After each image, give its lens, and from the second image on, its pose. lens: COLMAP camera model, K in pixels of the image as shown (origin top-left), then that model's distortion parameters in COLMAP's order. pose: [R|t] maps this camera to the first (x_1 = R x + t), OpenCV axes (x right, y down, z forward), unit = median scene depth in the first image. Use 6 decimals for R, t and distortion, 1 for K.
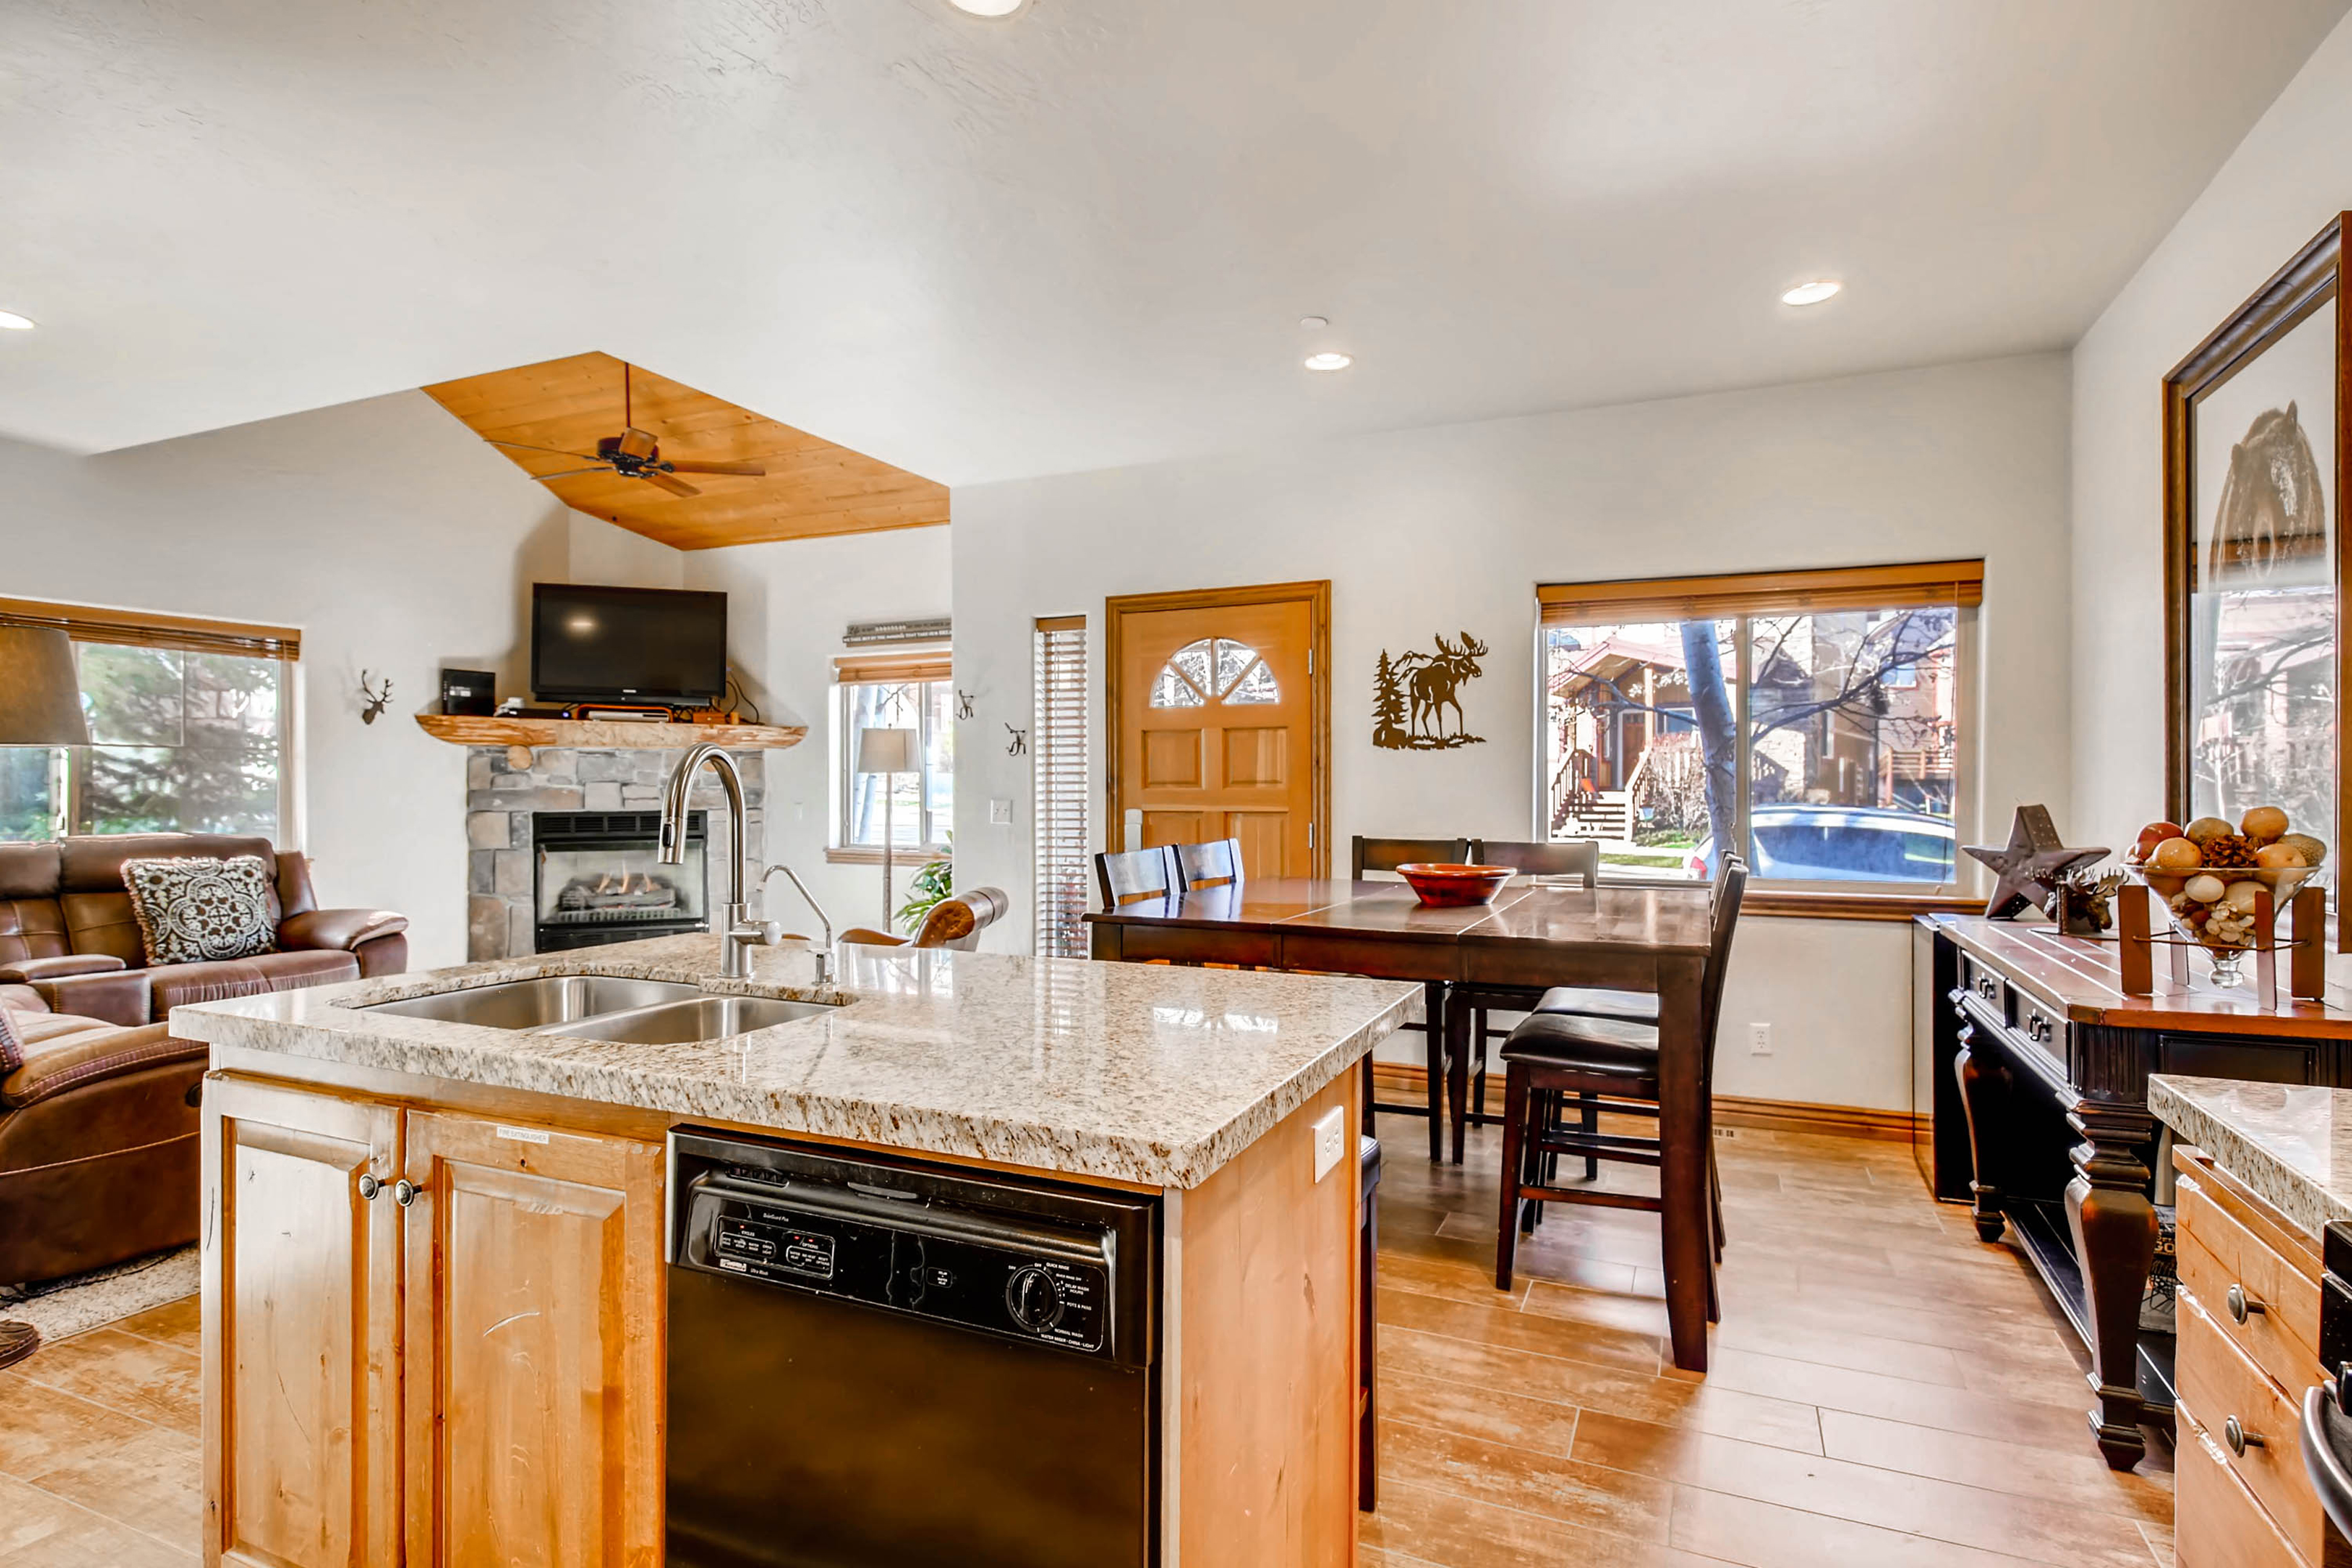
lens RADIAL K [[1196.4, 0, 1188.7], [0, 1196.4, 796.2], [0, 0, 1]] dist [0.000011, -0.002517]
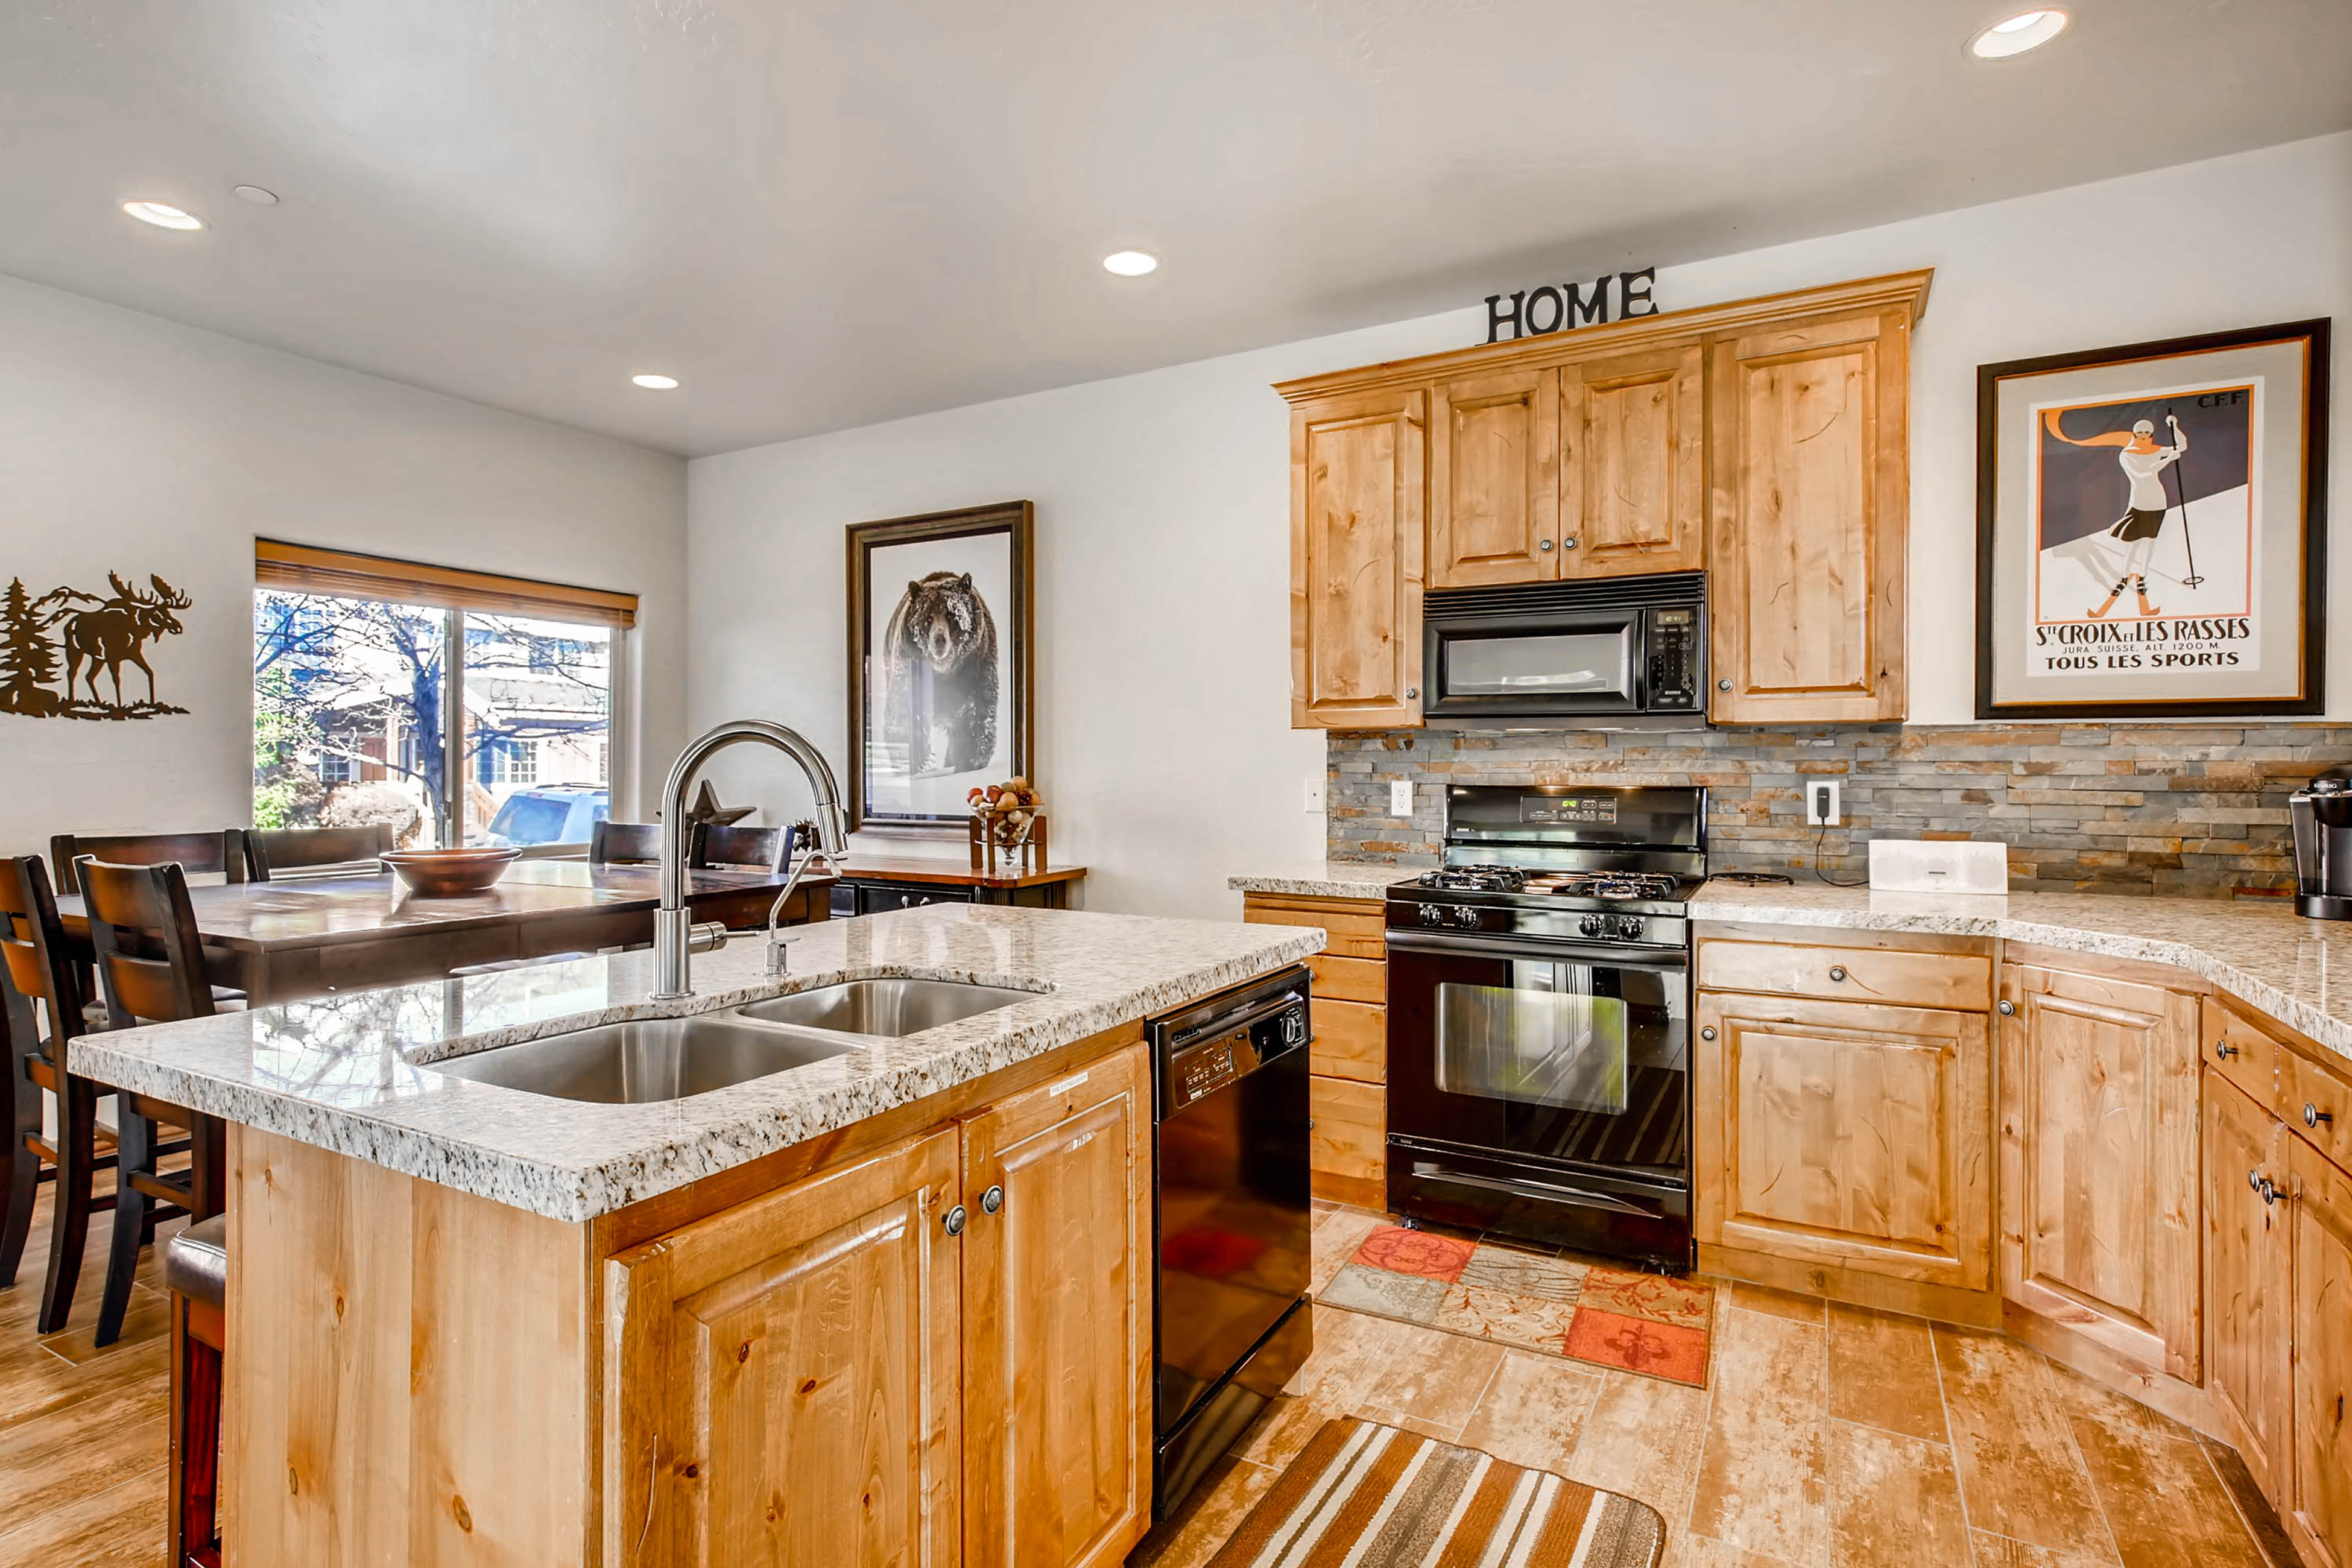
lens RADIAL K [[1187.4, 0, 1174.1], [0, 1187.4, 768.4], [0, 0, 1]] dist [-0.000668, -0.000045]
pose [[0.088869, 0.000311, 0.996043, -1.768044], [0.008369, 0.999964, -0.001059, -0.004218], [-0.996008, 0.008430, 0.088863, 0.872895]]
